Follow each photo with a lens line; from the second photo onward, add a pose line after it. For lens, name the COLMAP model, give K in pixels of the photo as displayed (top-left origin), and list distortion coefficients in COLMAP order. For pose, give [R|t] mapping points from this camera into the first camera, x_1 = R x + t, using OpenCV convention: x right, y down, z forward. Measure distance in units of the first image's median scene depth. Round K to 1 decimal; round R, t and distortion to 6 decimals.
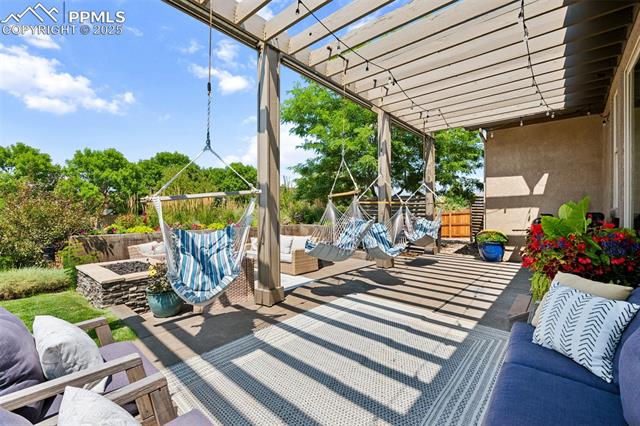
lens RADIAL K [[271.4, 0, 322.0], [0, 271.4, 206.0], [0, 0, 1]] dist [-0.000217, -0.000640]
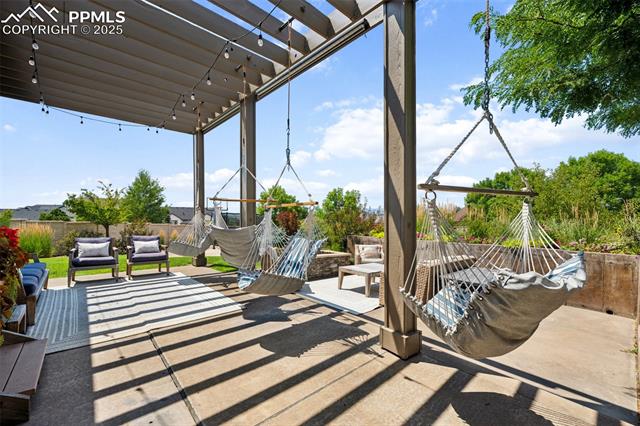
lens RADIAL K [[266.6, 0, 320.0], [0, 266.6, 213.0], [0, 0, 1]] dist [-0.000319, -0.000155]
pose [[-0.106540, -0.019548, -0.994116, 0.382212], [-0.001395, 0.999809, -0.019510, 0.006465], [0.994307, -0.000692, -0.106547, 0.515971]]
